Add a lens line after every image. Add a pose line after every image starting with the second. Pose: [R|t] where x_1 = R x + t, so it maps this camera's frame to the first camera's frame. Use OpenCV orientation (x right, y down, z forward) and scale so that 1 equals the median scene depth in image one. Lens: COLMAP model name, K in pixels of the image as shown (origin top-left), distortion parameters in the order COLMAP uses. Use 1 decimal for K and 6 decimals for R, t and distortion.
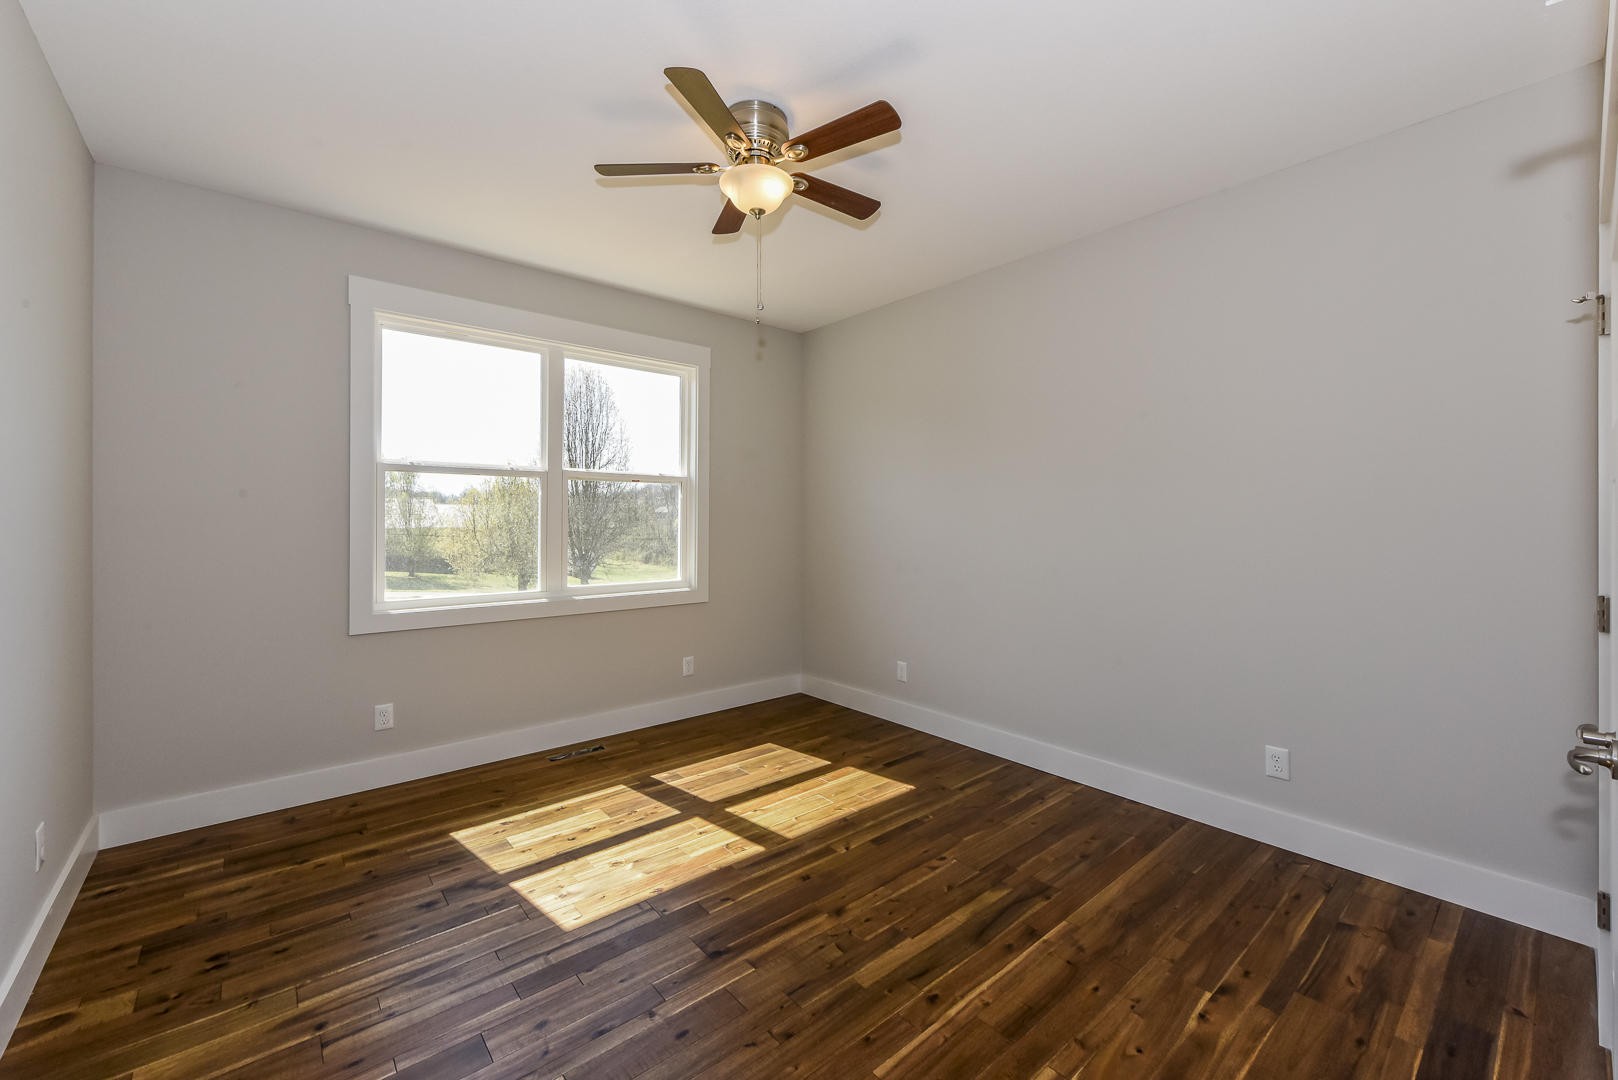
lens RADIAL K [[646.1, 0, 817.8], [0, 646.1, 514.8], [0, 0, 1]] dist [0.000174, -0.000560]
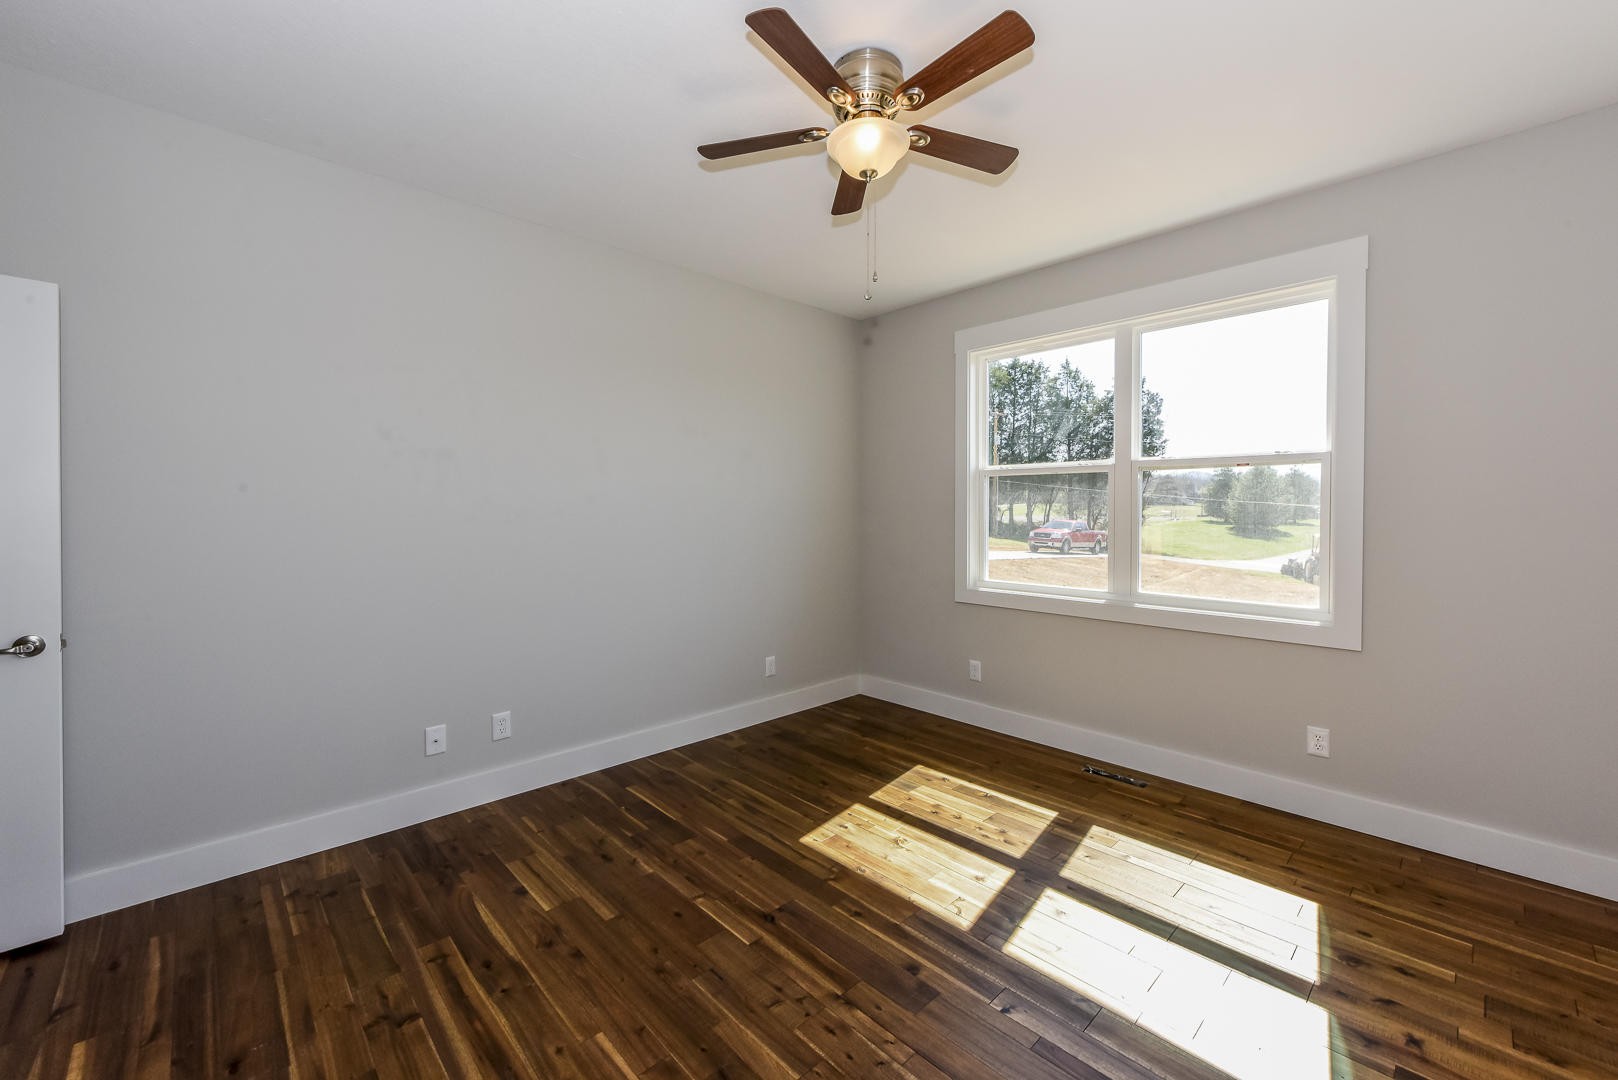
lens RADIAL K [[646.1, 0, 817.8], [0, 646.1, 514.8], [0, 0, 1]] dist [0.000174, -0.000560]
pose [[0.066381, 0.009447, -0.997750, 0.701516], [0.001912, 0.999952, 0.009596, -0.000882], [0.997793, -0.002545, 0.066360, 0.774614]]
